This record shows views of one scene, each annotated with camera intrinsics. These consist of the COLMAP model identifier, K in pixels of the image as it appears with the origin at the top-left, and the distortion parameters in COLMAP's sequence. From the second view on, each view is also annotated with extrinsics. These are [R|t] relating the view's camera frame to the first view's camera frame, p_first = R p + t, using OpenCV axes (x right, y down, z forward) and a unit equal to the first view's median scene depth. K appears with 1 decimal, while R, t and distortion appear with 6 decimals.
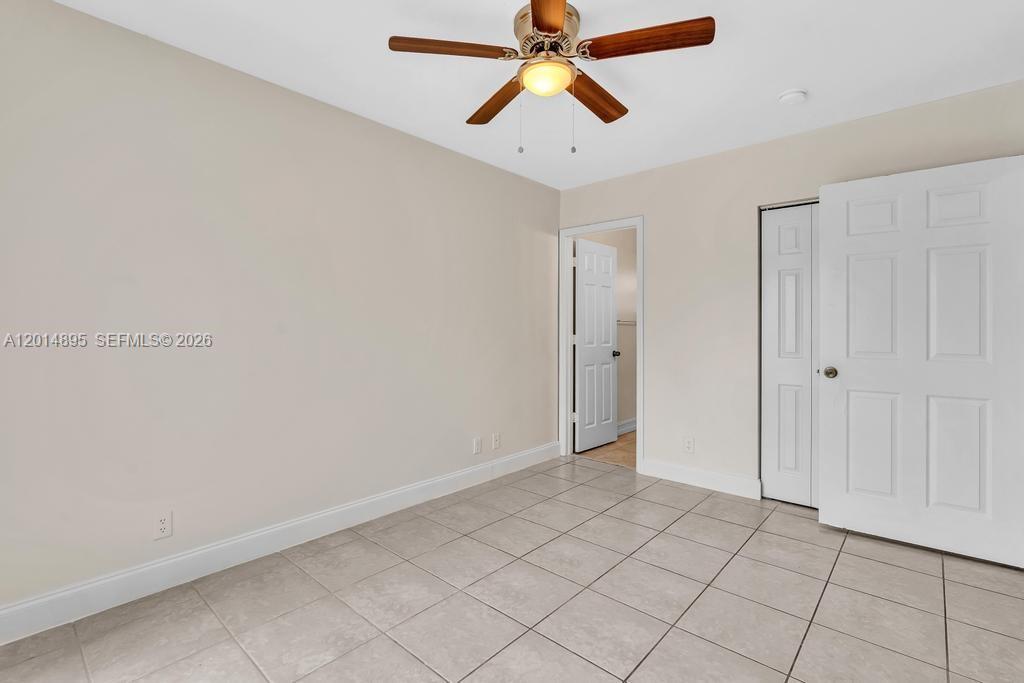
lens RADIAL K [[478.7, 0, 500.3], [0, 478.7, 335.1], [0, 0, 1]] dist [0.002640, 0.001256]
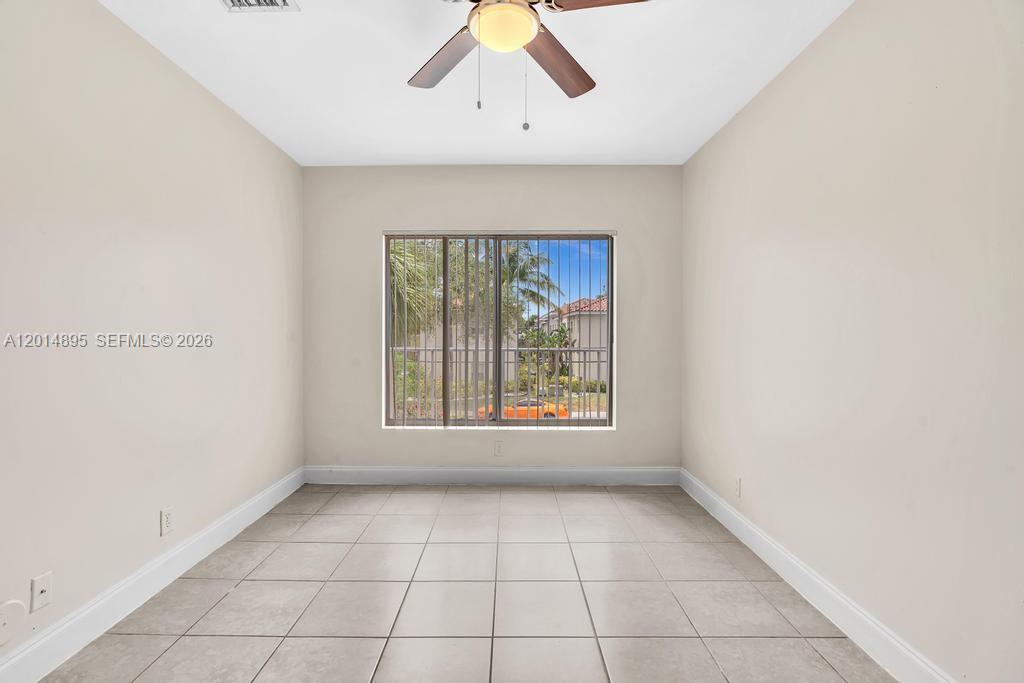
lens RADIAL K [[455.2, 0, 514.3], [0, 455.2, 336.2], [0, 0, 1]] dist [-0.014775, 0.000348]
pose [[-0.736223, -0.000540, -0.676738, 0.390848], [-0.012475, 0.999841, 0.012774, -0.015388], [0.676624, 0.017847, -0.736113, 0.997571]]
